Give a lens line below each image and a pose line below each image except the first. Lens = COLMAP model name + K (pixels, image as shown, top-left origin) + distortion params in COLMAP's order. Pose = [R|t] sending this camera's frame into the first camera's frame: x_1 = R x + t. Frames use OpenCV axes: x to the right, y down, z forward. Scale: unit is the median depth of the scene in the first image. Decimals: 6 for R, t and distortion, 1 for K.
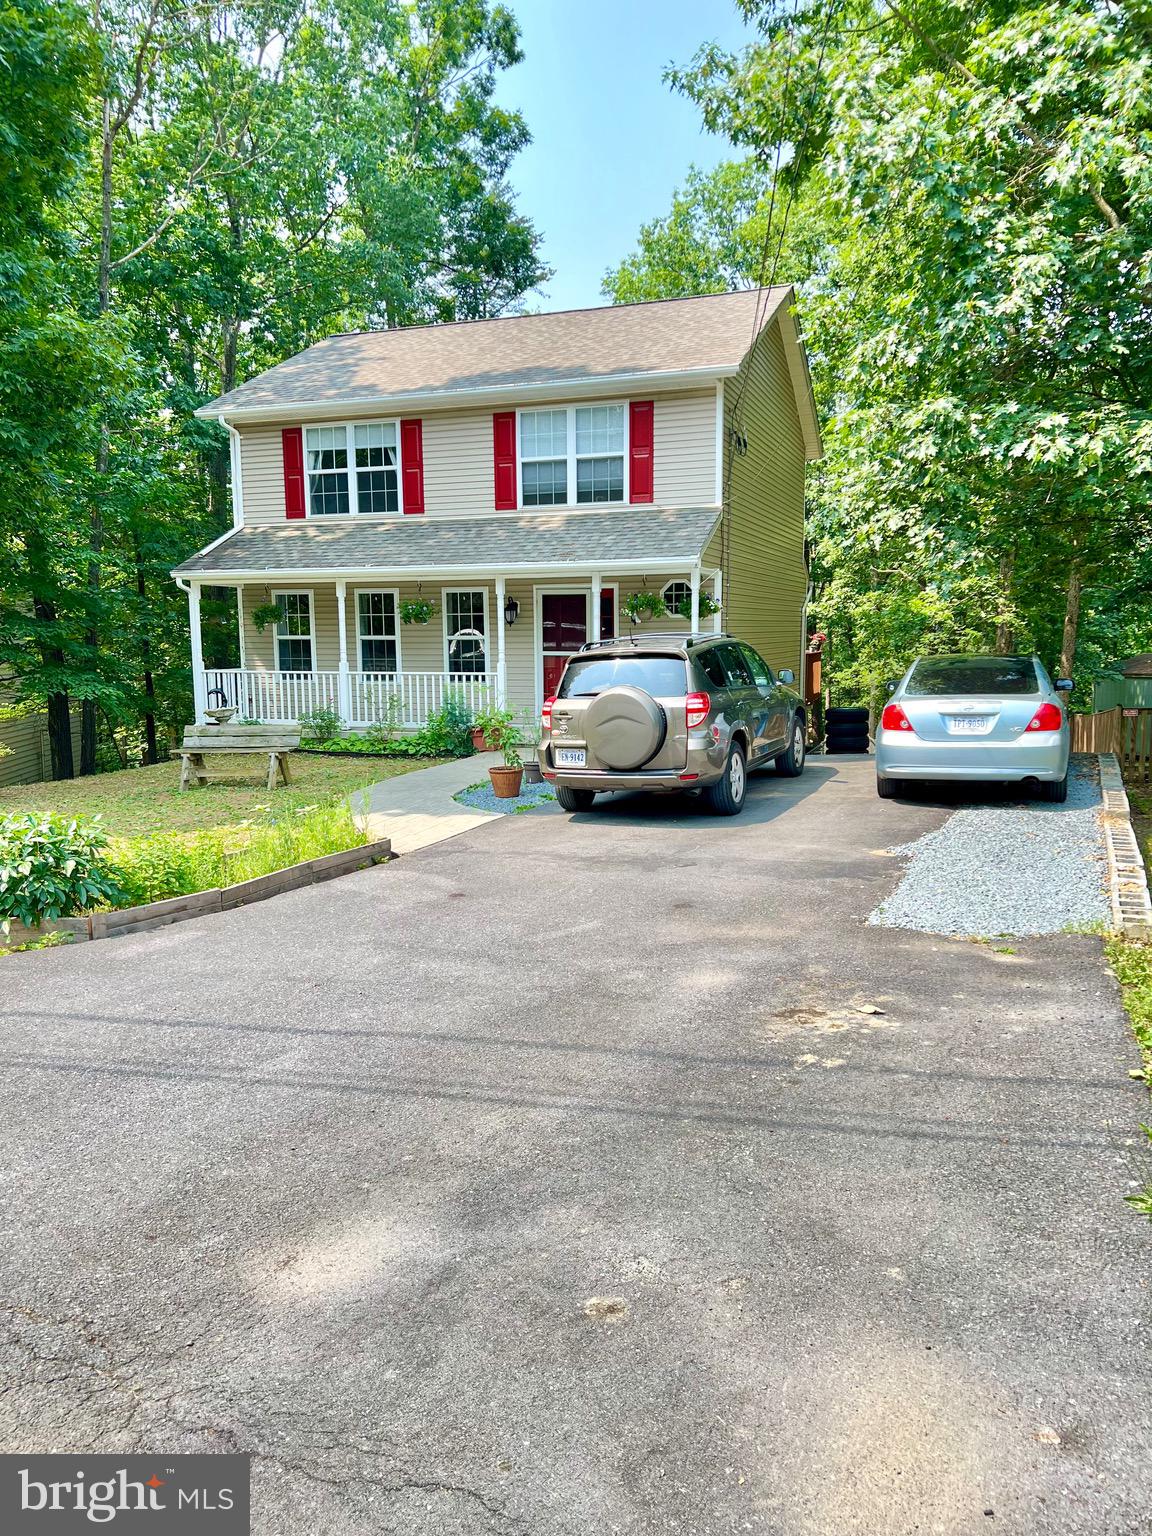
lens RADIAL K [[1139.2, 0, 579.4], [0, 1139.2, 774.3], [0, 0, 1]] dist [0.061288, -0.003941]
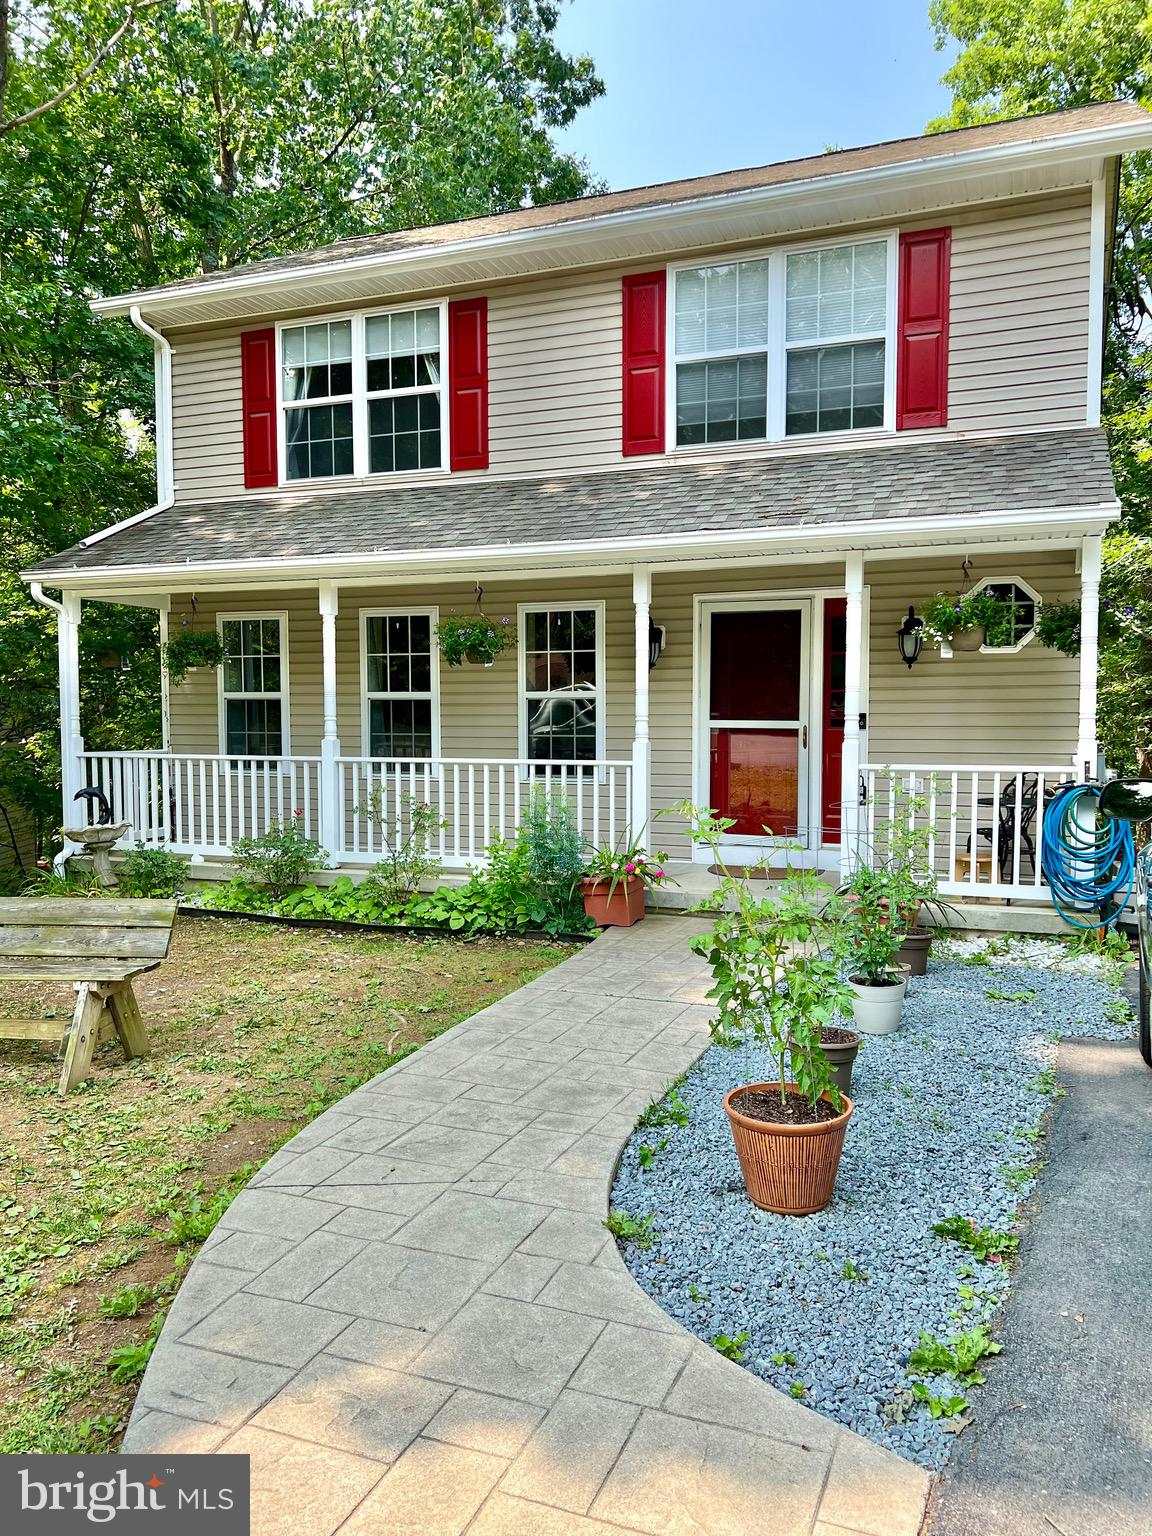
lens RADIAL K [[1139.2, 0, 581.4], [0, 1139.2, 758.4], [0, 0, 1]] dist [0.061288, -0.003941]
pose [[0.999490, 0.008628, -0.030740, -0.074314], [-0.011230, 0.996272, -0.085528, -0.045231], [0.029888, 0.085830, 0.995861, 0.476726]]
